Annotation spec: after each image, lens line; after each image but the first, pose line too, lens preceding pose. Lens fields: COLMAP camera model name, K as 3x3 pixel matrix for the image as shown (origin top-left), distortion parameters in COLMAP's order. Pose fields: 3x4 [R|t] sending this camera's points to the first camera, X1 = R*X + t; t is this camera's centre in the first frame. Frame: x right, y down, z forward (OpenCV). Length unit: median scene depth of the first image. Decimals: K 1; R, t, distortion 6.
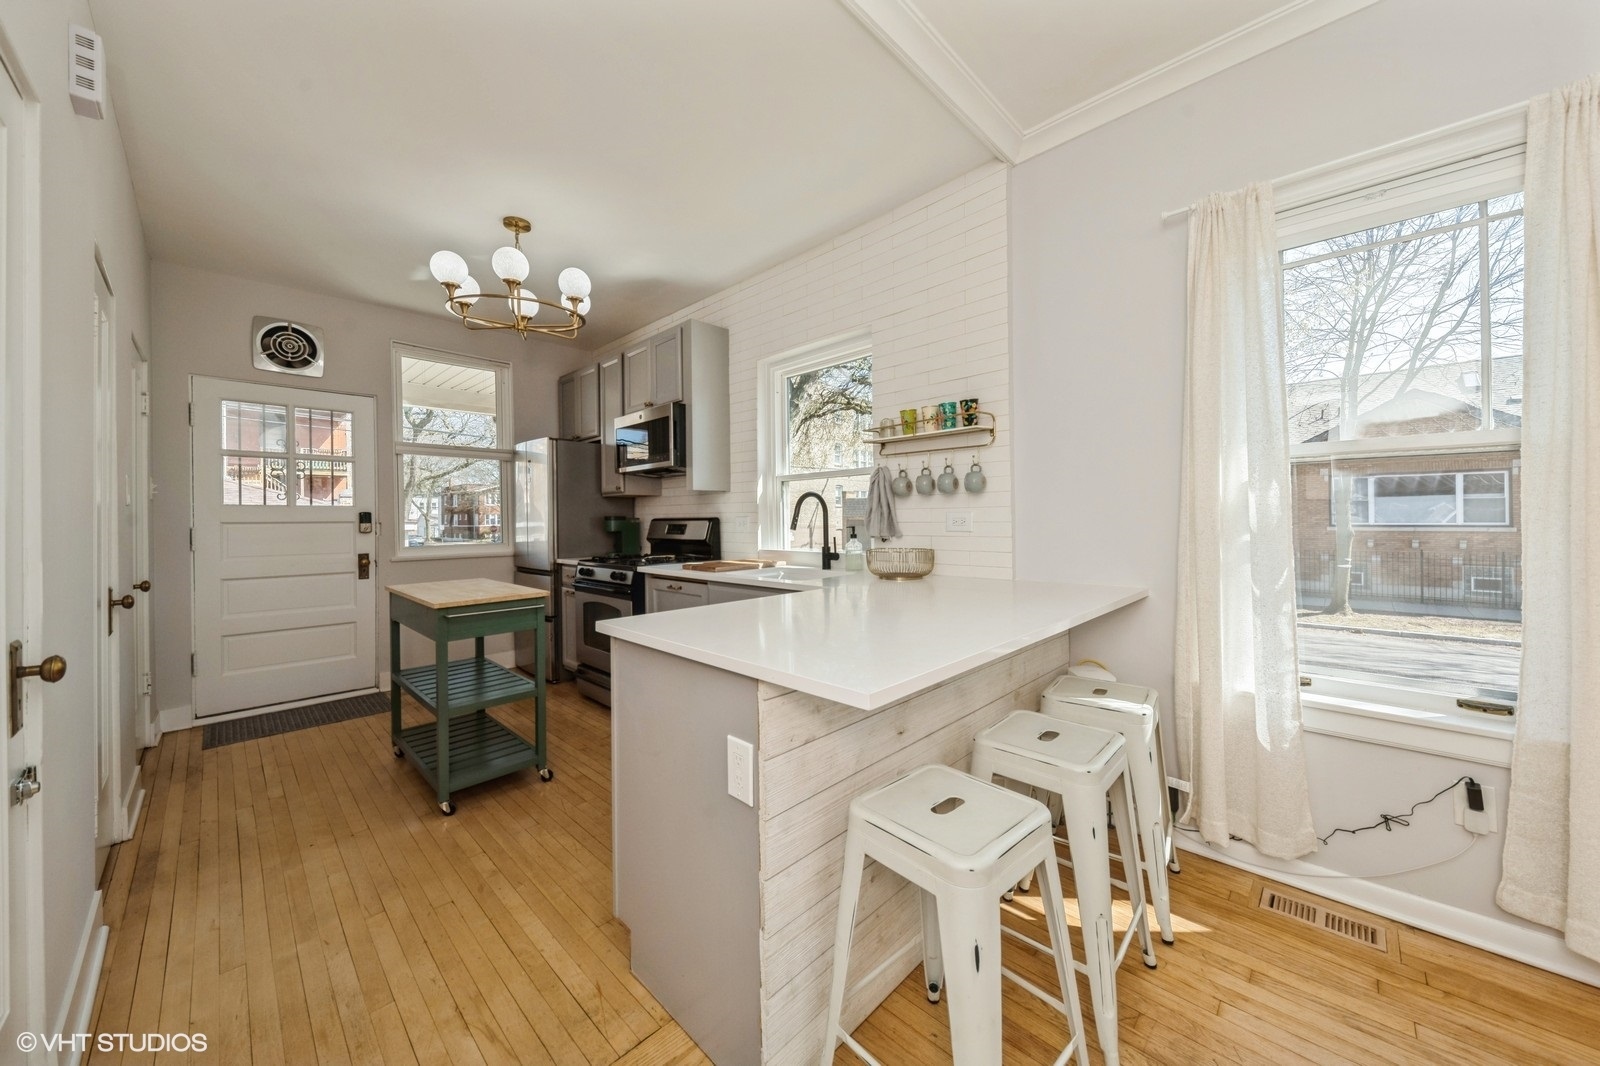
lens RADIAL K [[569.8, 0, 798.9], [0, 569.8, 516.7], [0, 0, 1]] dist [-0.000039, -0.000030]
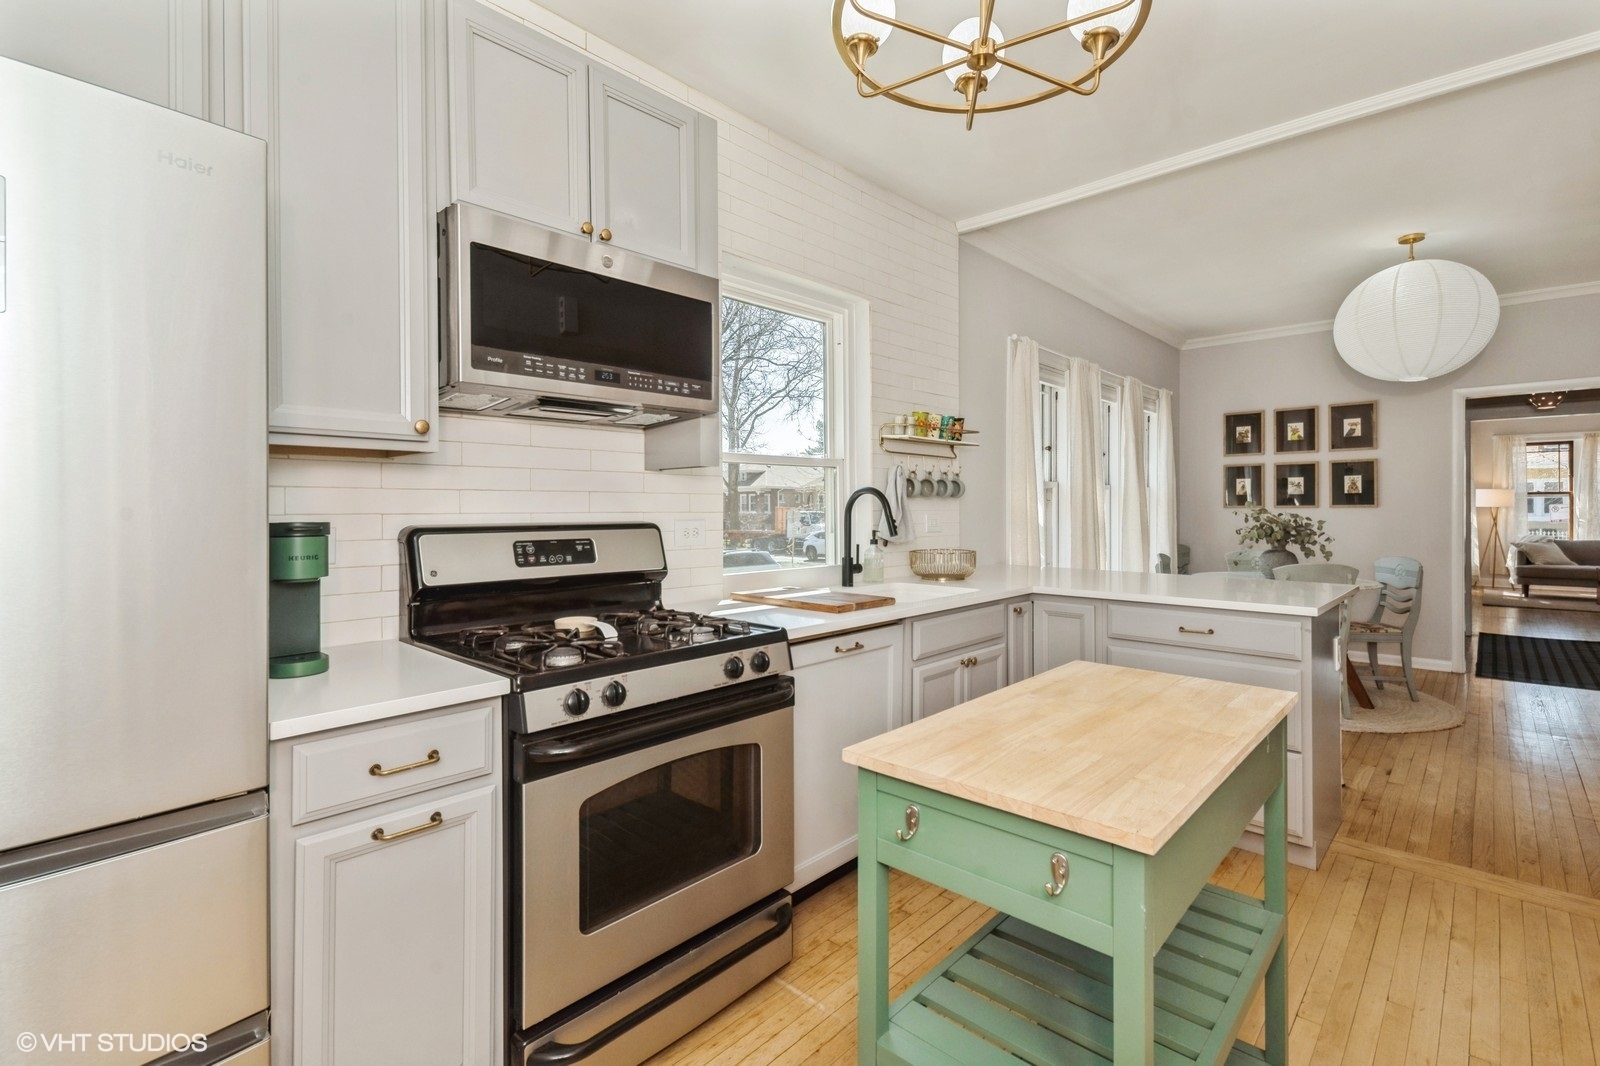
lens RADIAL K [[730.4, 0, 796.7], [0, 730.4, 508.9], [0, 0, 1]] dist [0.002111, 0.000393]
pose [[-0.016412, 0.008848, 0.999826, -0.969843], [0.002087, 0.999959, -0.008815, -0.005185], [-0.999863, 0.001942, -0.016430, 1.102308]]
